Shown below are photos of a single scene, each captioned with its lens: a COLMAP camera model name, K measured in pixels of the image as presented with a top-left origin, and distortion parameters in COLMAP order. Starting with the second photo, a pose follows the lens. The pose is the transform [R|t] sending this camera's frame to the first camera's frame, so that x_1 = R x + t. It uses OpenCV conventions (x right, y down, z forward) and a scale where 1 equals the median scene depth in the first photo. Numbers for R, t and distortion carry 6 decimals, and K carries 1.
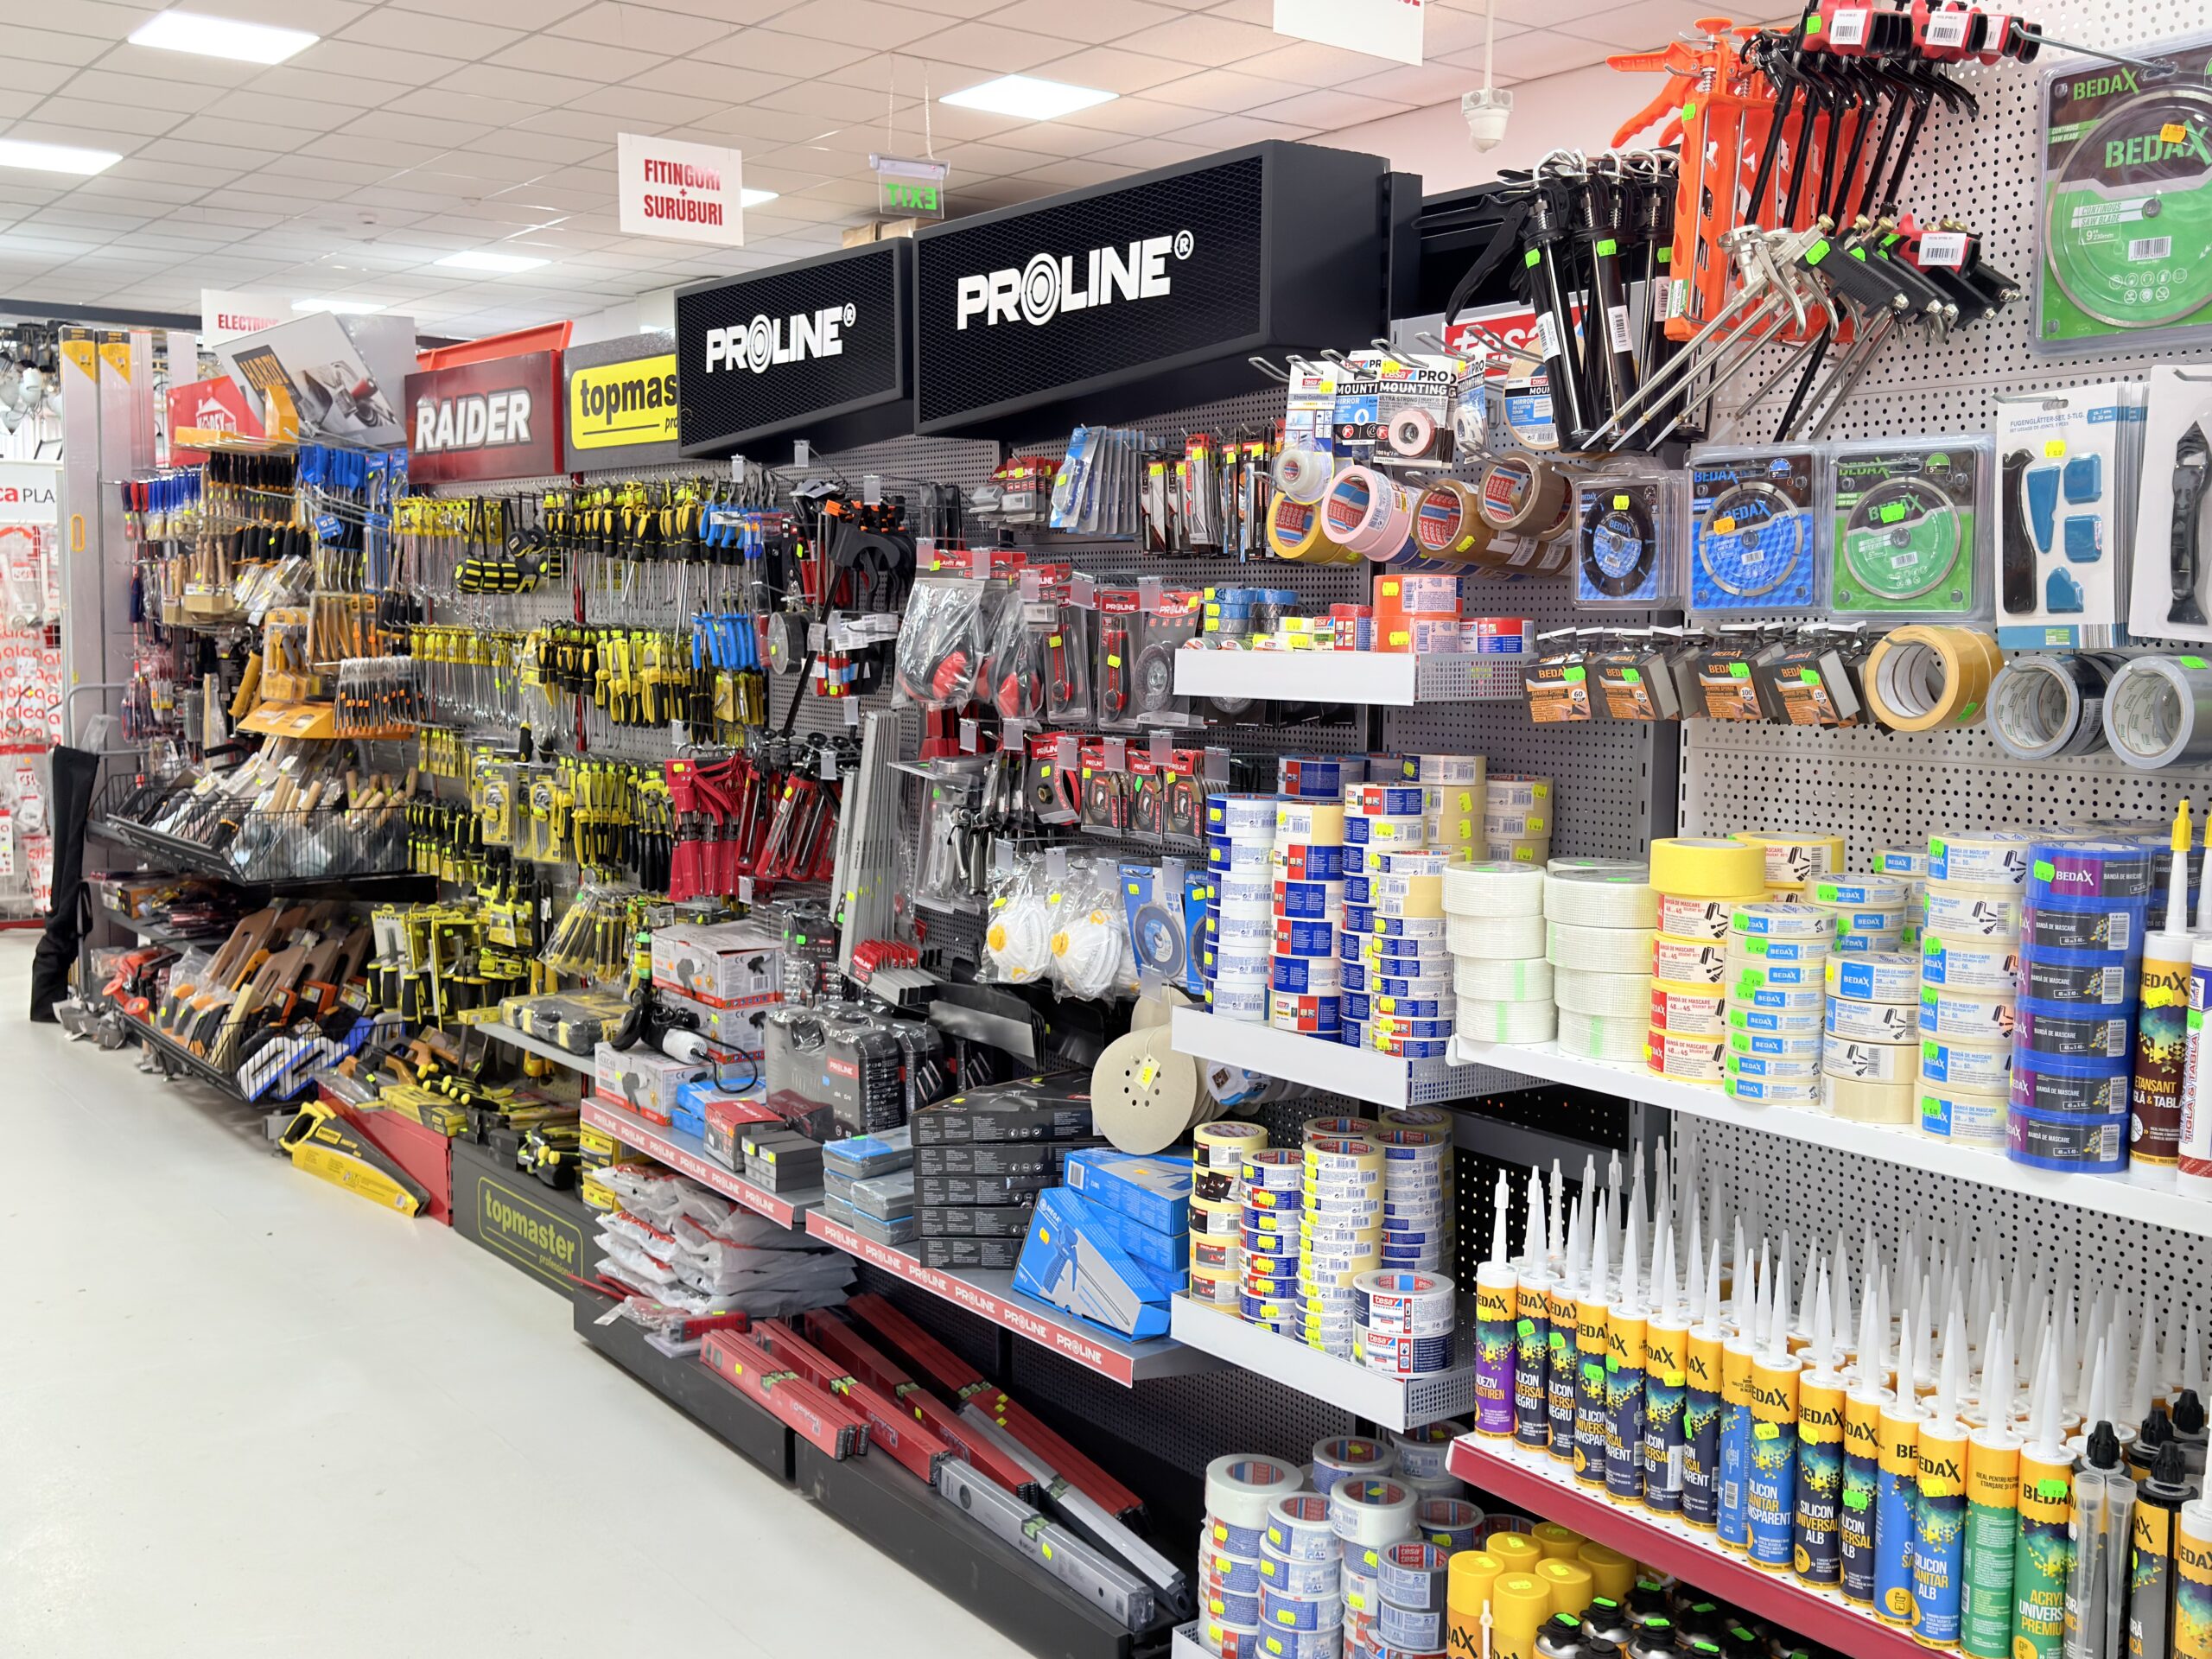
lens RADIAL K [[2196.1, 0, 1109.4], [0, 2196.1, 821.8], [0, 0, 1]] dist [0.075556, 0.000000]
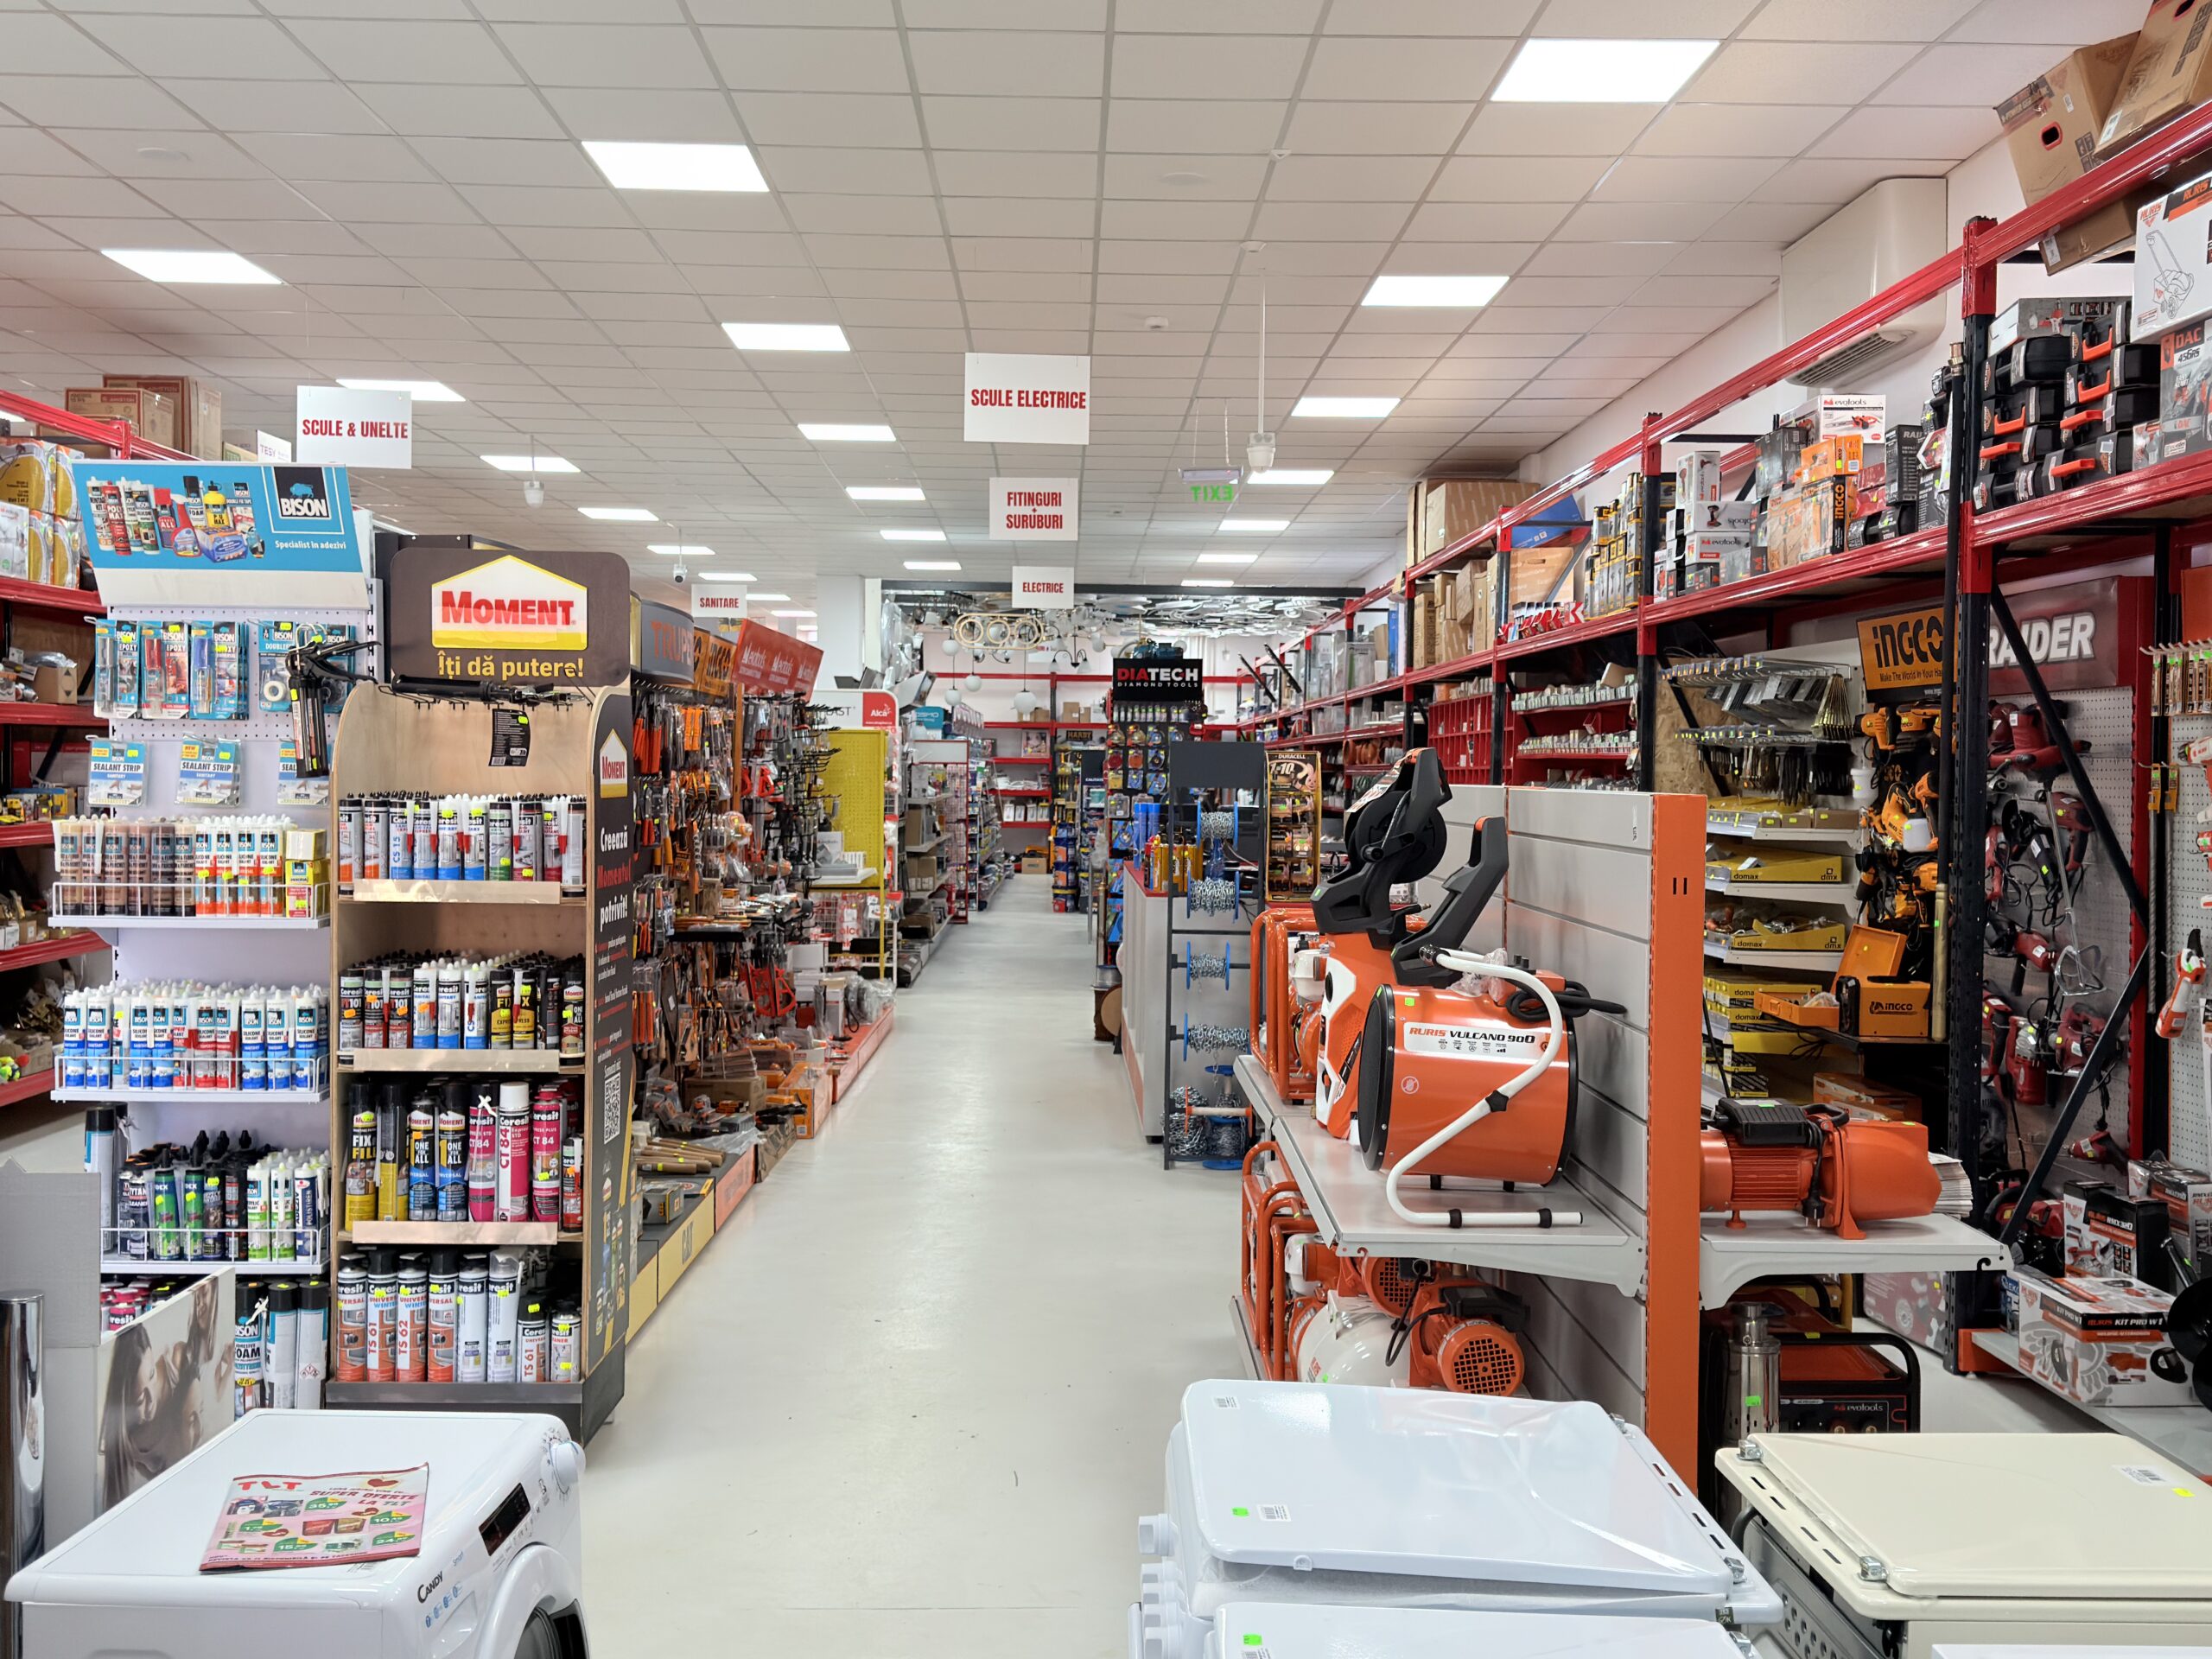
lens RADIAL K [[2196.1, 0, 1125.1], [0, 2196.1, 830.8], [0, 0, 1]] dist [0.075556, 0.000000]
pose [[0.809450, 0.017659, -0.586923, 0.906767], [-0.061951, 0.996537, -0.055457, 0.018556], [0.583912, 0.081250, 0.807741, -0.200822]]
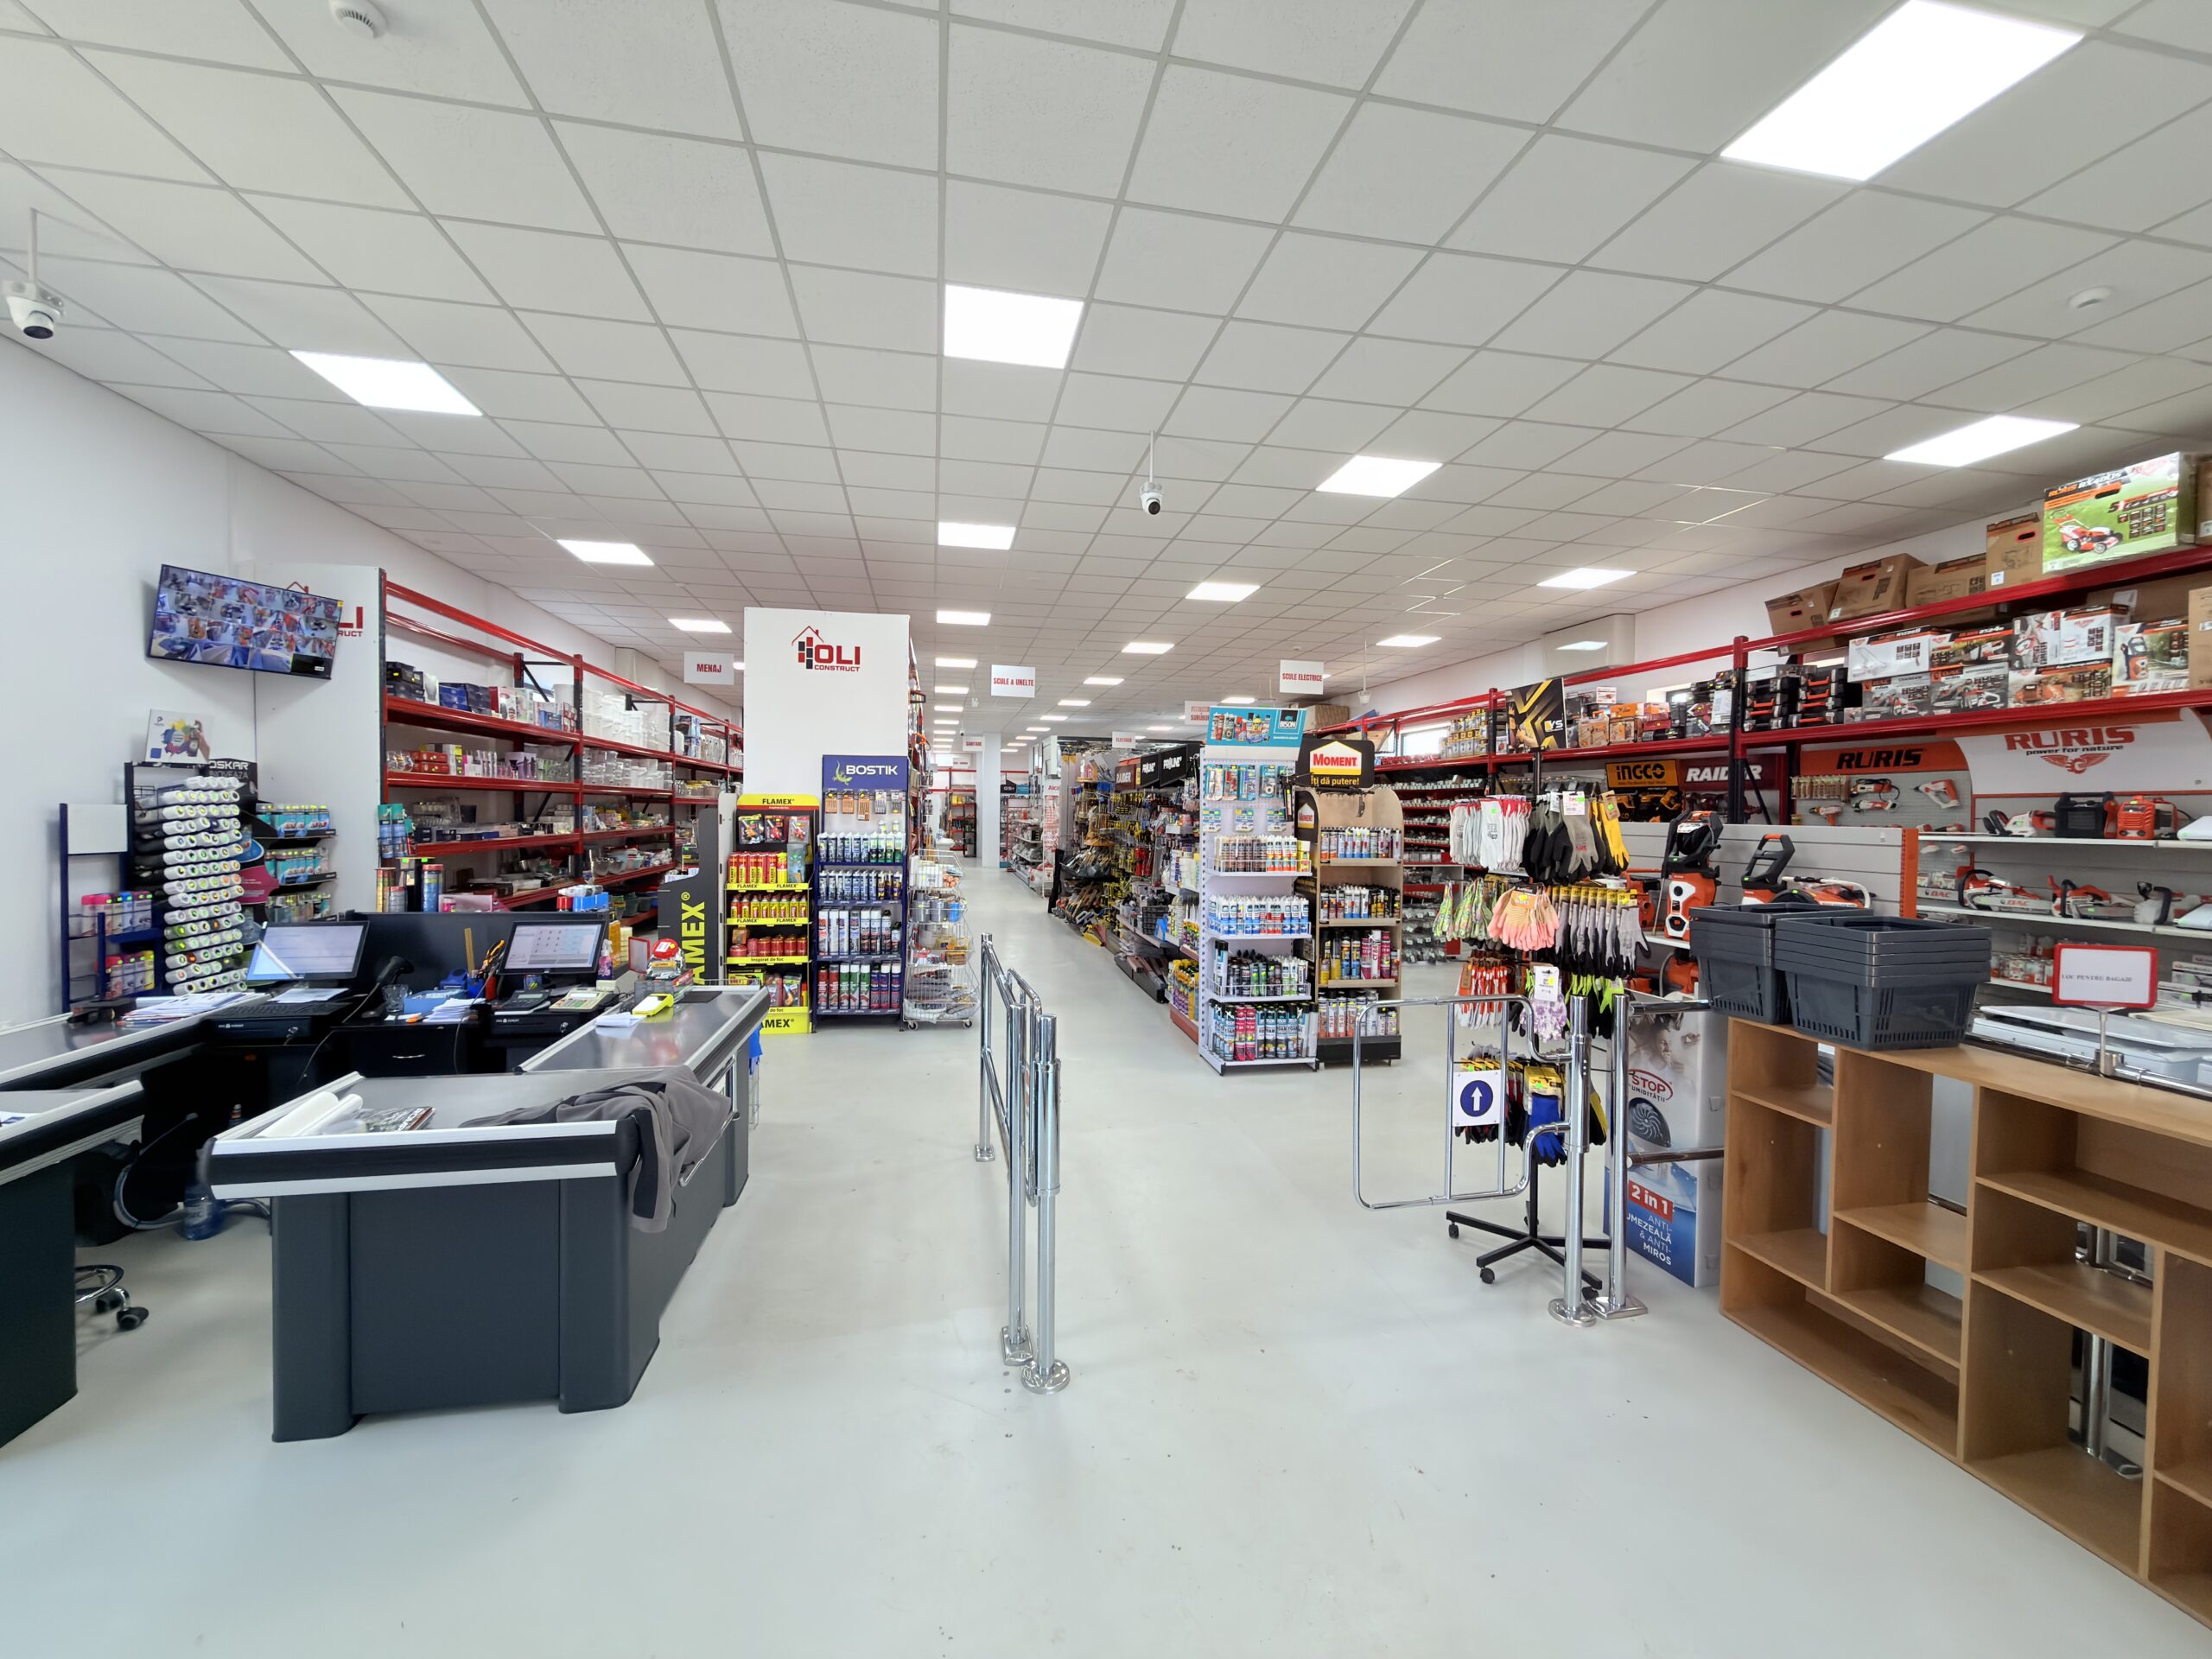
lens RADIAL K [[882.7, 0, 1101.3], [0, 882.7, 826.6], [0, 0, 1]] dist [-0.001573, 0.000595]
pose [[0.894316, 0.011092, -0.447297, 0.440701], [-0.047802, 0.996340, -0.070865, 0.048844], [0.444874, 0.084758, 0.891573, -0.585361]]
